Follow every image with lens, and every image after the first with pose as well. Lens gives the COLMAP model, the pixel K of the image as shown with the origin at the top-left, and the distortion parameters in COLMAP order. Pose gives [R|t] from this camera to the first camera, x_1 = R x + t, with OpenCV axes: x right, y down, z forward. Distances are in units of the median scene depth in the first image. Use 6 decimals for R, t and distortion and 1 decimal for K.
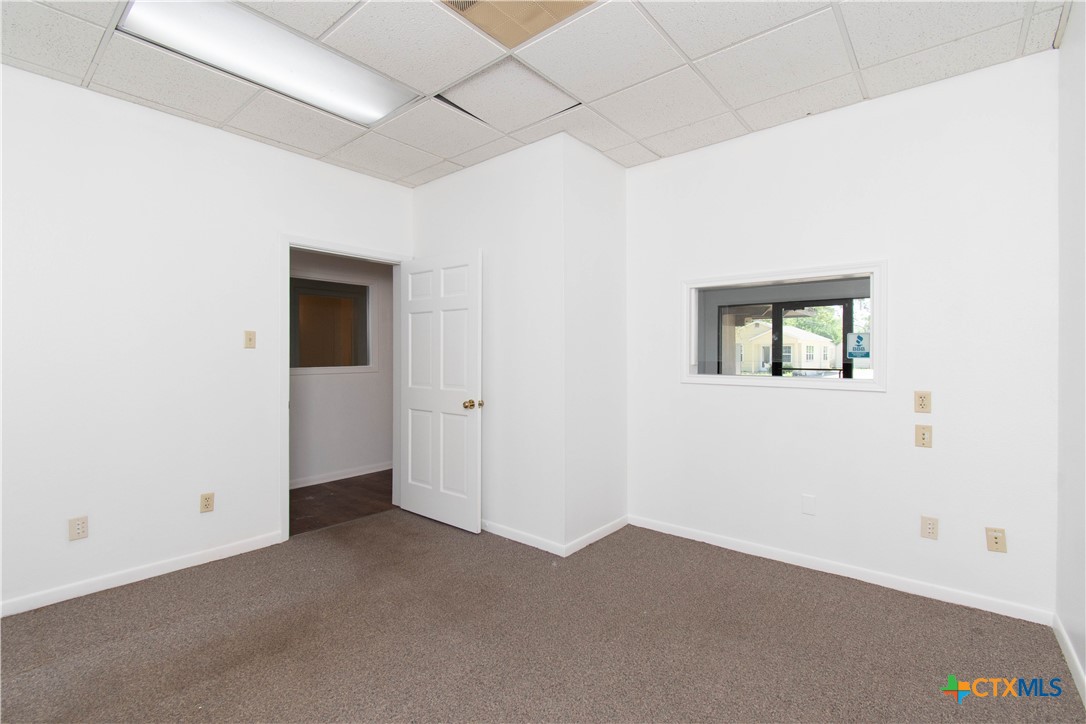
lens RADIAL K [[486.6, 0, 547.2], [0, 486.6, 360.6], [0, 0, 1]] dist [-0.003674, 0.000328]
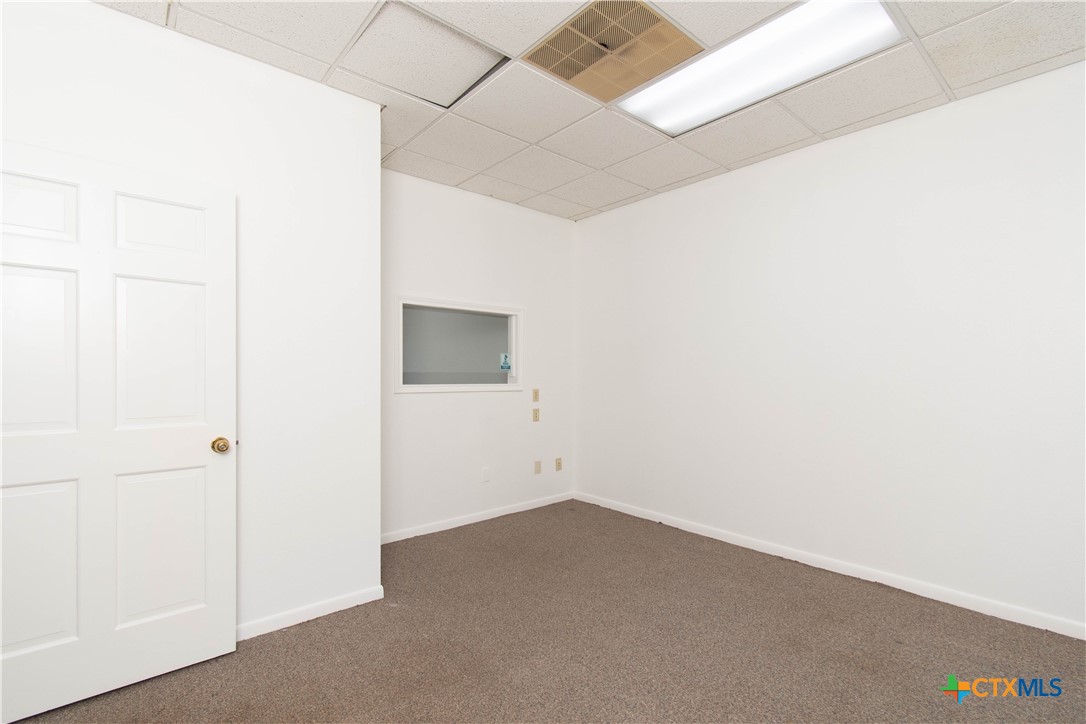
lens RADIAL K [[486.6, 0, 546.1], [0, 486.6, 365.7], [0, 0, 1]] dist [-0.003674, 0.000328]
pose [[0.169077, 0.007594, 0.985574, -0.916349], [0.001725, 0.999967, -0.008000, -0.005873], [-0.985601, 0.003053, 0.169058, 0.662252]]
